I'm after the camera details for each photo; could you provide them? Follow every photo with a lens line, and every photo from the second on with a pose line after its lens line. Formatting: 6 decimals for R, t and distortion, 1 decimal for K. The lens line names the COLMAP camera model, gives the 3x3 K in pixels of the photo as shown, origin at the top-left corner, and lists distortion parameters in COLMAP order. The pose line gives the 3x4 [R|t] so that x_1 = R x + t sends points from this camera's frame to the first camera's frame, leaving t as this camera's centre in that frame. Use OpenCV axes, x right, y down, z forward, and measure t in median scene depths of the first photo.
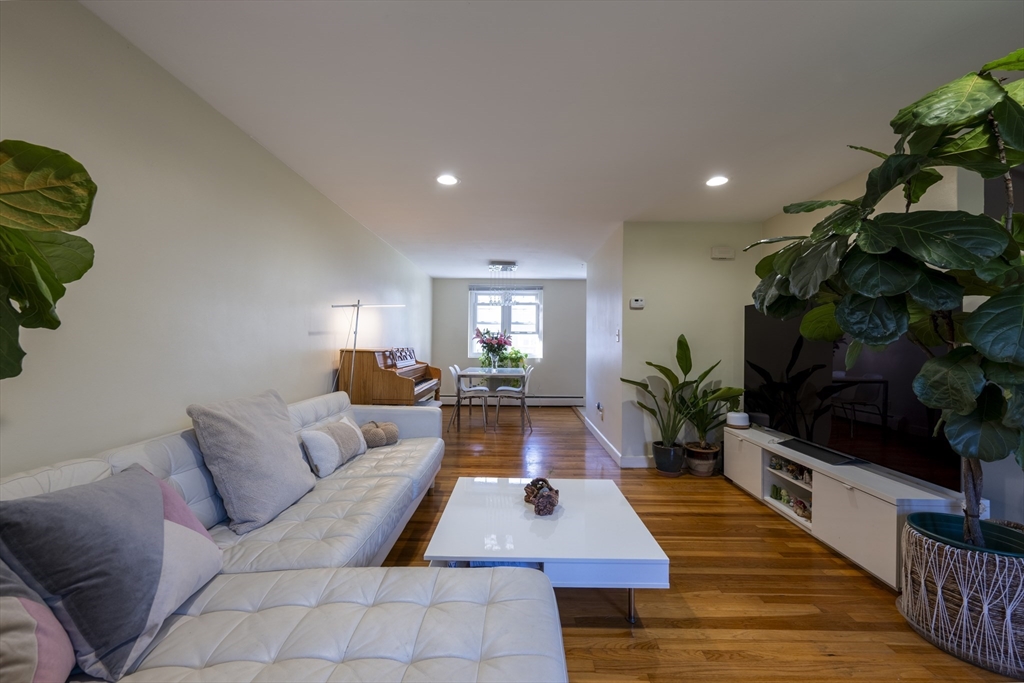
lens RADIAL K [[399.7, 0, 511.3], [0, 399.7, 340.6], [0, 0, 1]] dist [-0.001174, 0.000151]
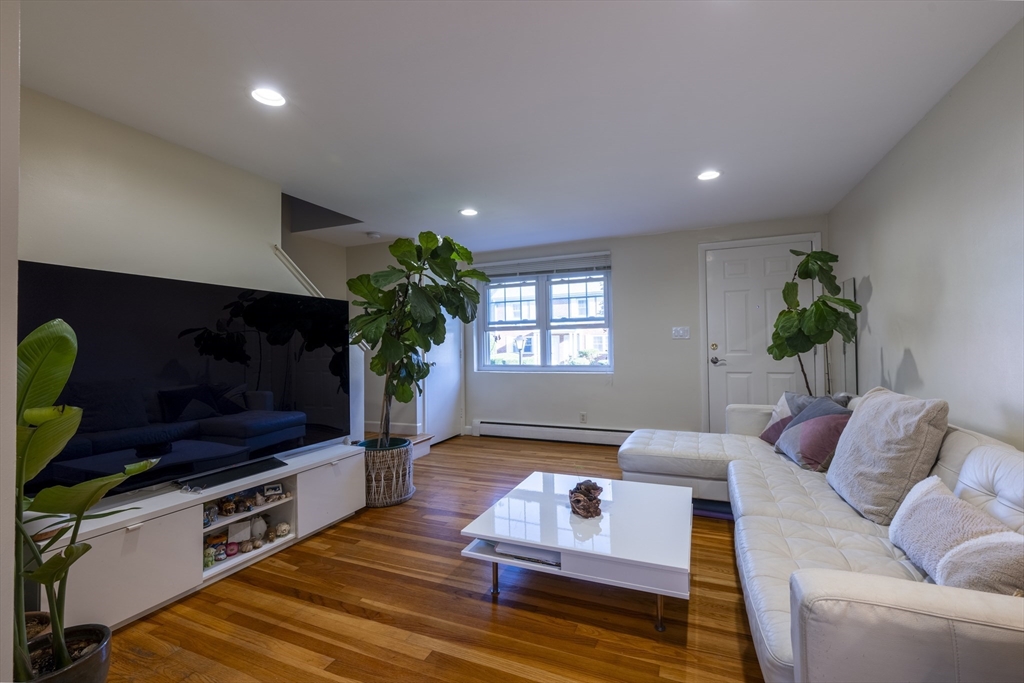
lens RADIAL K [[438.8, 0, 514.4], [0, 438.8, 340.3], [0, 0, 1]] dist [0.002471, -0.000397]
pose [[-0.930516, 0.011447, 0.366072, -0.116452], [0.002919, 0.999712, -0.023841, 0.015244], [-0.366239, -0.021116, -0.930281, 1.433717]]
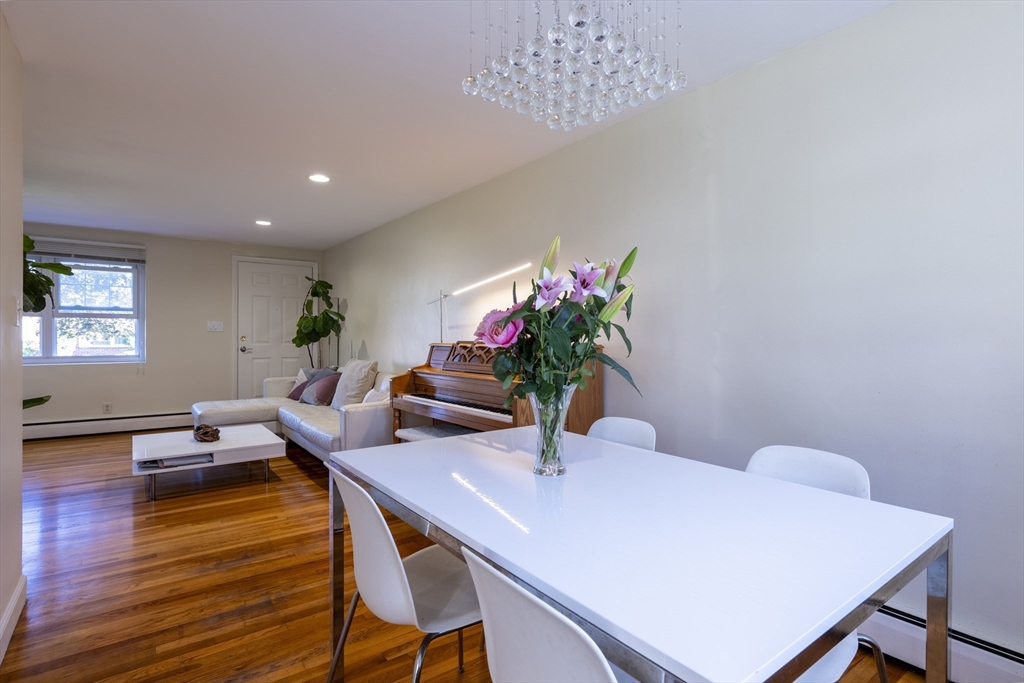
lens RADIAL K [[510.4, 0, 511.2], [0, 510.4, 340.8], [0, 0, 1]] dist [-0.000615, 0.000038]
pose [[-0.792163, -0.006167, -0.610278, 0.235563], [-0.001239, 0.999963, -0.008497, 0.031423], [0.610308, -0.005975, -0.792141, 2.265707]]
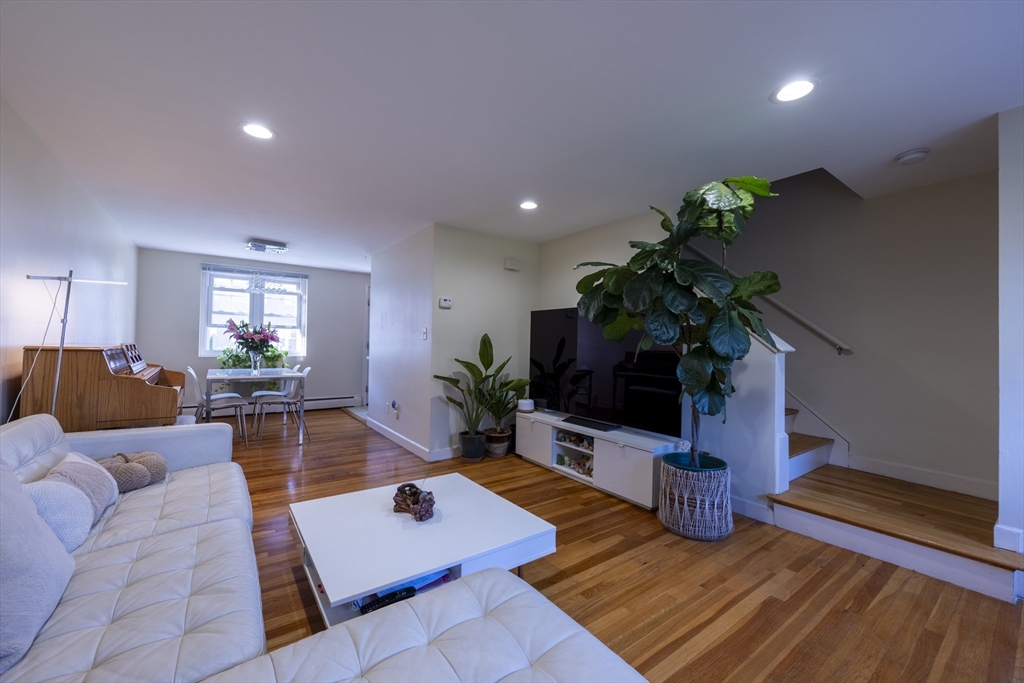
lens RADIAL K [[399.7, 0, 503.6], [0, 399.7, 340.5], [0, 0, 1]] dist [-0.001174, 0.000151]
pose [[0.808704, 0.009994, 0.588131, -0.222640], [-0.015254, 0.999876, 0.003985, -0.001837], [-0.588018, -0.012194, 0.808756, 0.076465]]
